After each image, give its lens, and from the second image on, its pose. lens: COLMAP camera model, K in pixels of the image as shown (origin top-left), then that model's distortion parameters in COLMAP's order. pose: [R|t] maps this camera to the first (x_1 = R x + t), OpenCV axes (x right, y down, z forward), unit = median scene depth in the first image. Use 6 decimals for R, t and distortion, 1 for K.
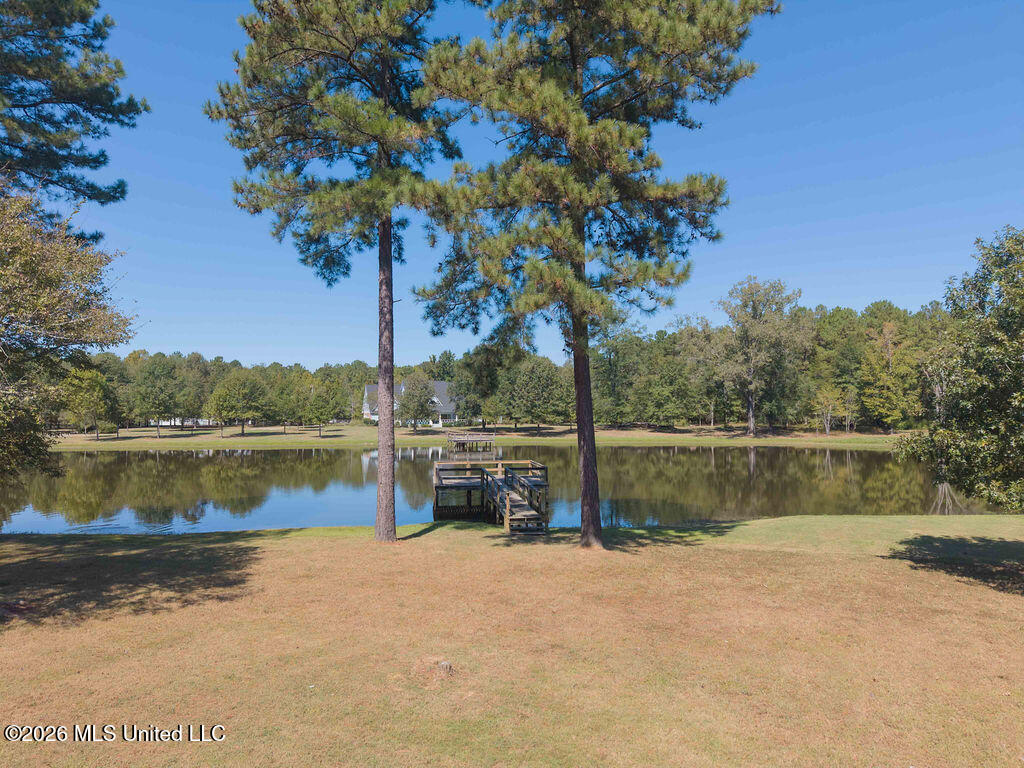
lens RADIAL K [[685.8, 0, 512.0], [0, 685.8, 384.0], [0, 0, 1]] dist [0.027051, -0.002103]
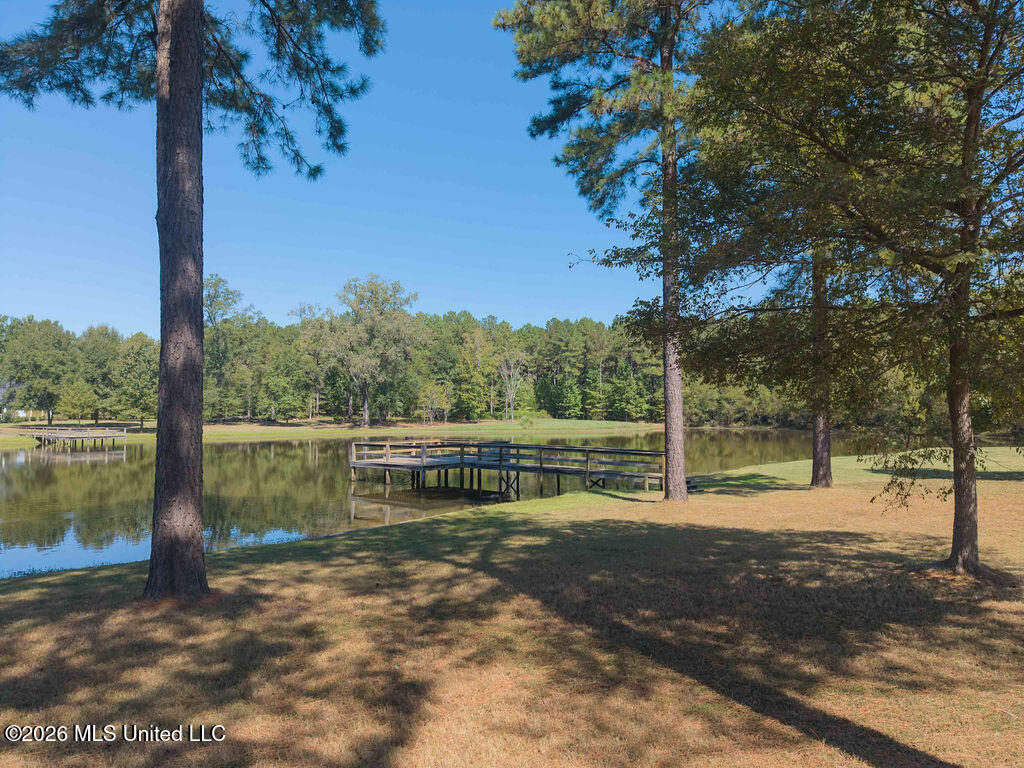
lens RADIAL K [[685.8, 0, 512.0], [0, 685.8, 384.0], [0, 0, 1]] dist [0.027051, -0.002103]
pose [[0.714267, 0.025361, 0.699414, -0.231257], [-0.025736, 0.999619, -0.009964, 0.014817], [-0.699400, -0.010883, 0.714647, 0.104887]]
